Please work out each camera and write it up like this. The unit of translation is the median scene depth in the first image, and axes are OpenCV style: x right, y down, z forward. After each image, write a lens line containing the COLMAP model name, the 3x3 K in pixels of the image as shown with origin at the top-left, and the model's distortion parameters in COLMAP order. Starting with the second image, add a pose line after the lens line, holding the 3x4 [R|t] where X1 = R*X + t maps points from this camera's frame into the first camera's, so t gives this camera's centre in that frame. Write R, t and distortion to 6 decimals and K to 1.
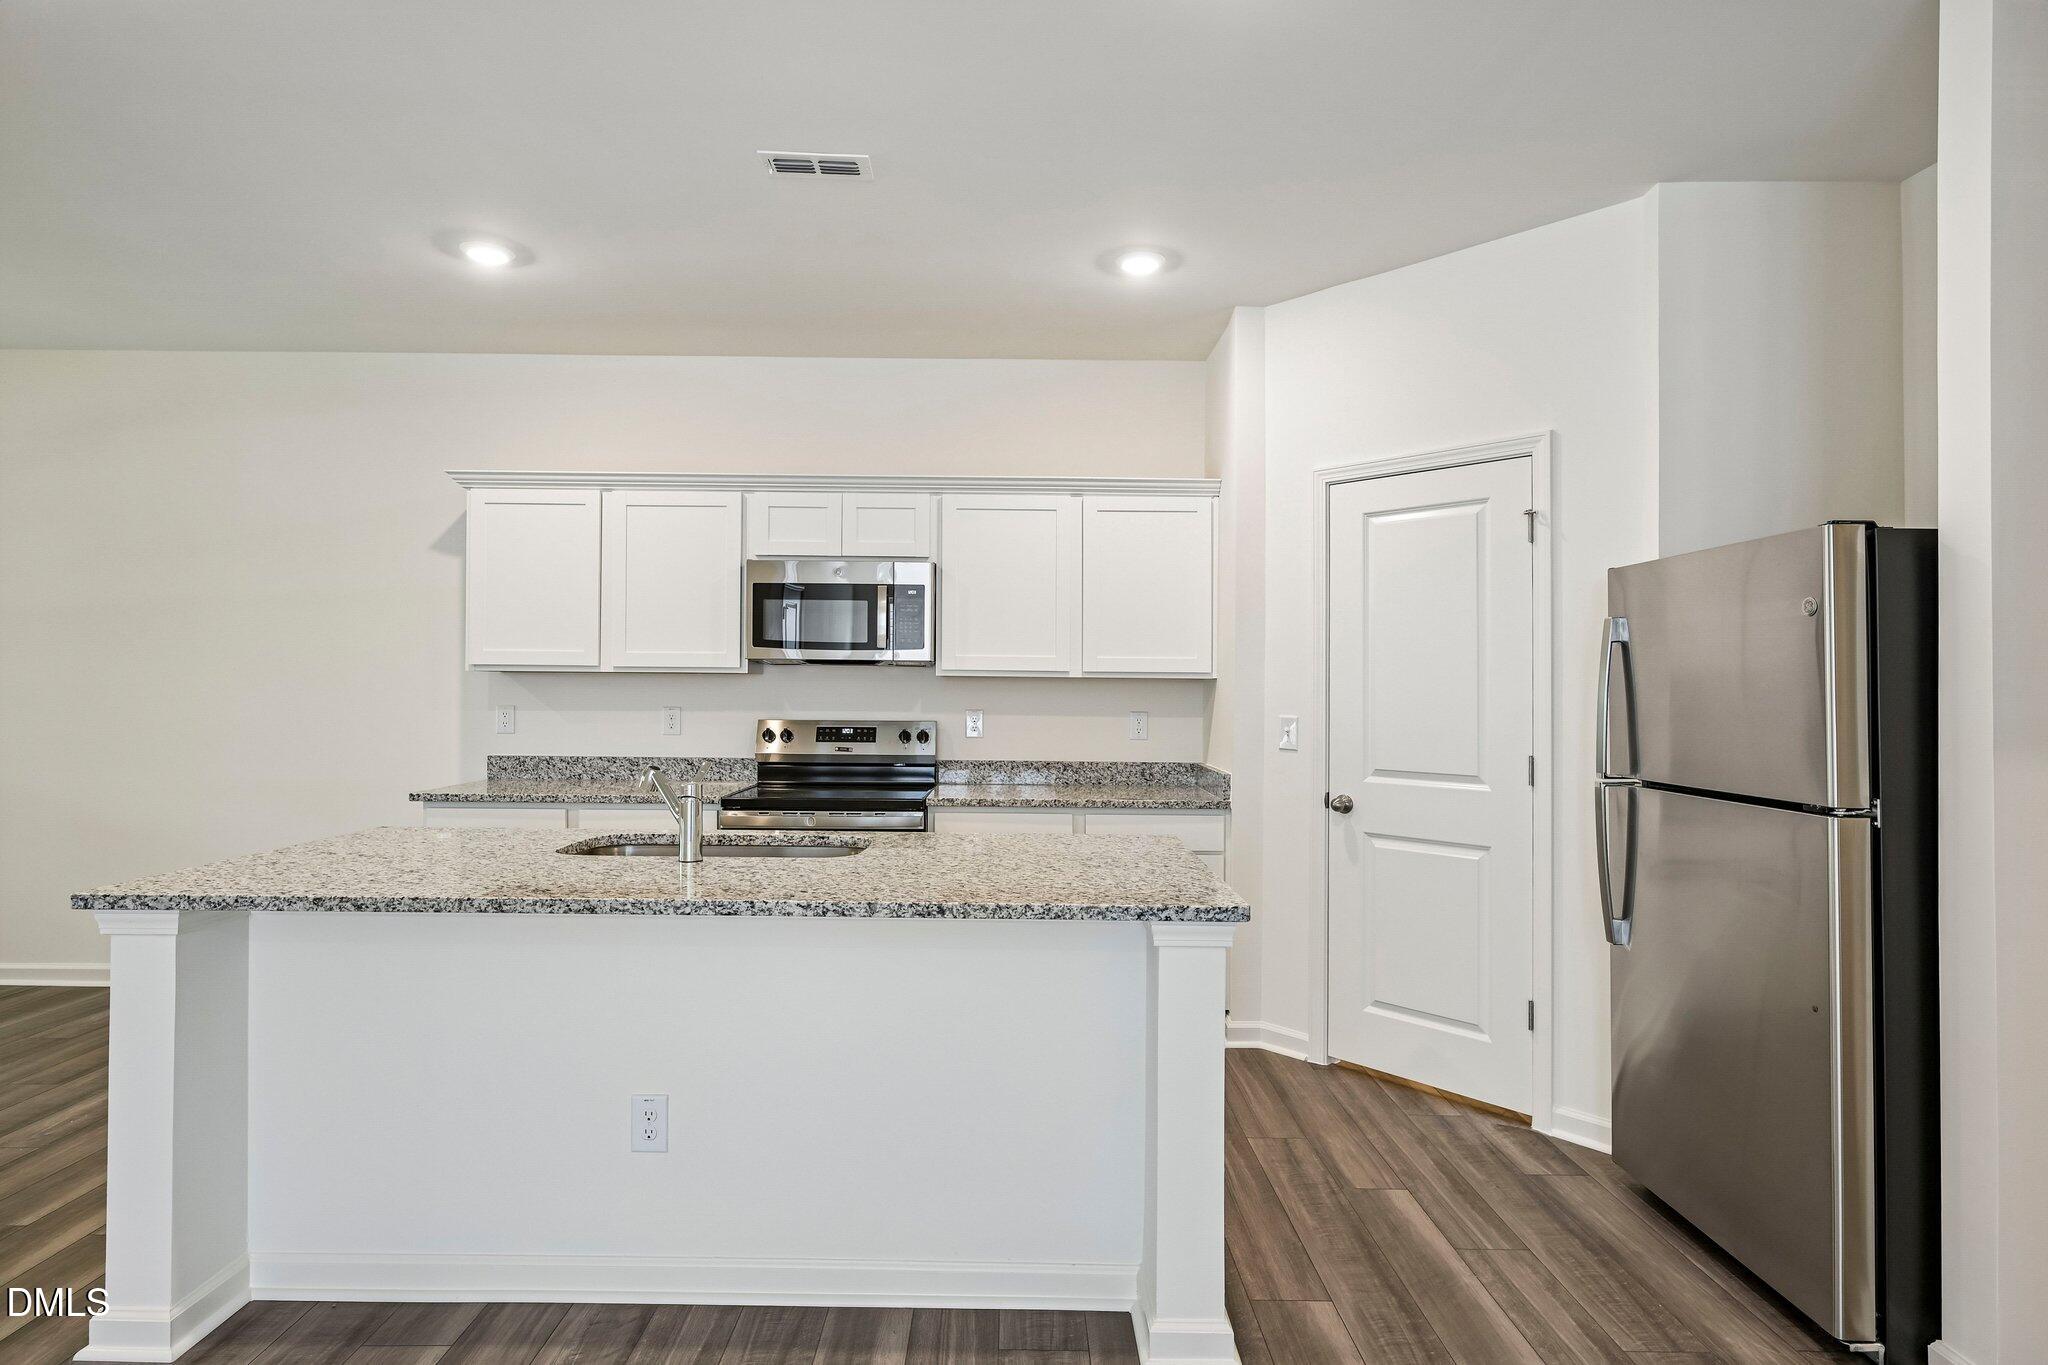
lens RADIAL K [[1109.4, 0, 1024.0], [0, 1109.4, 682.5], [0, 0, 1]] dist [0.006036, -0.000503]
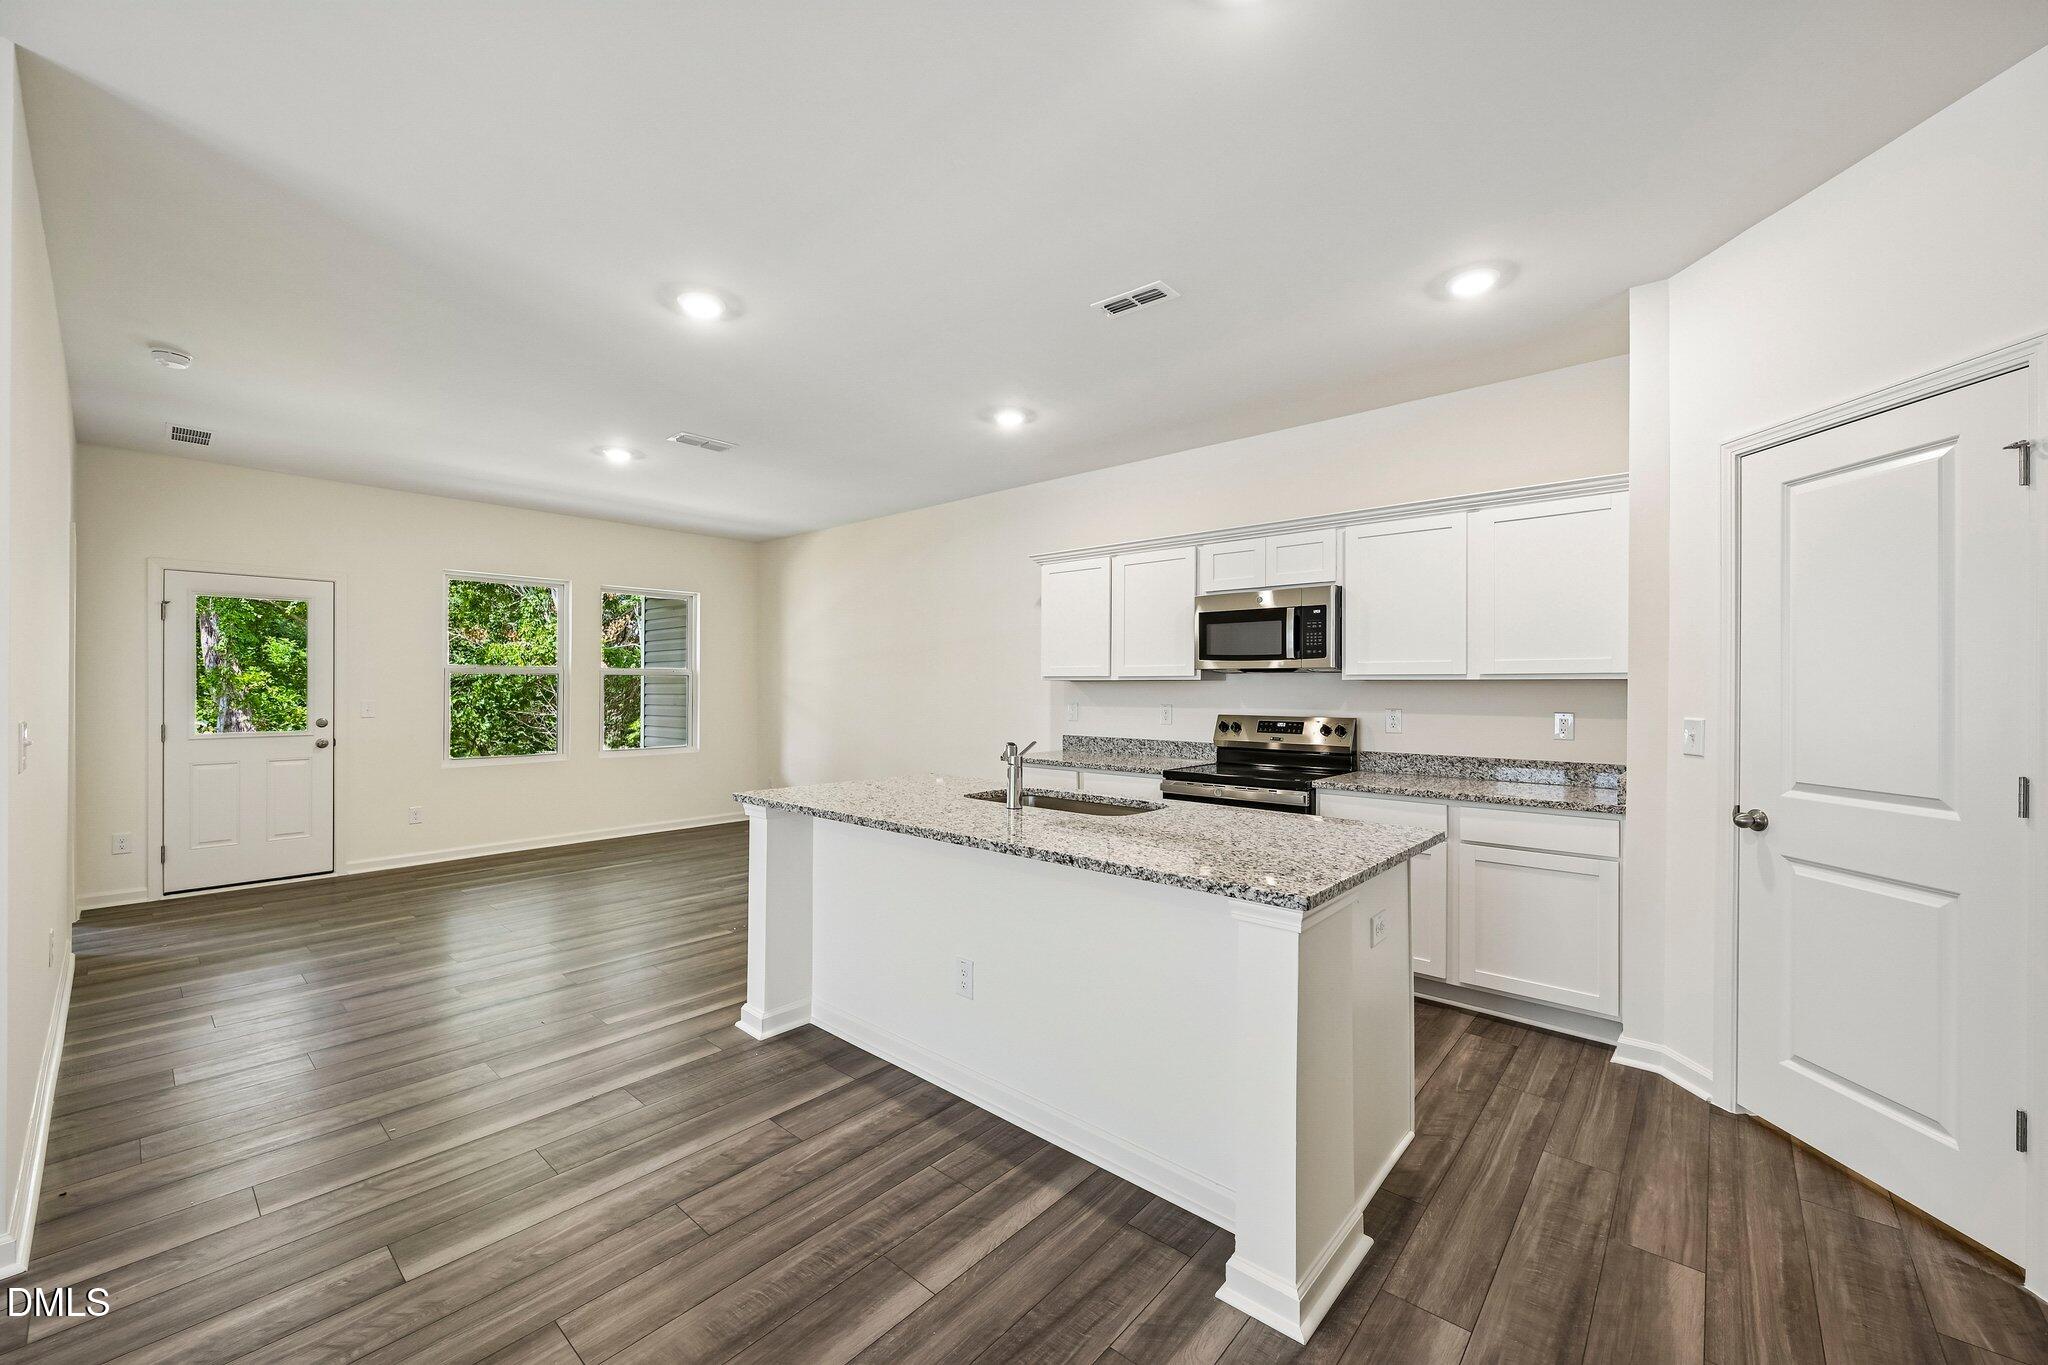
lens RADIAL K [[807.1, 0, 1023.2], [0, 807.1, 686.4], [0, 0, 1]] dist [0.000986, -0.000145]
pose [[0.747578, -0.008598, -0.664119, 0.284810], [0.006302, 0.999963, -0.005853, 0.004694], [0.664144, 0.000190, 0.747604, 0.145864]]
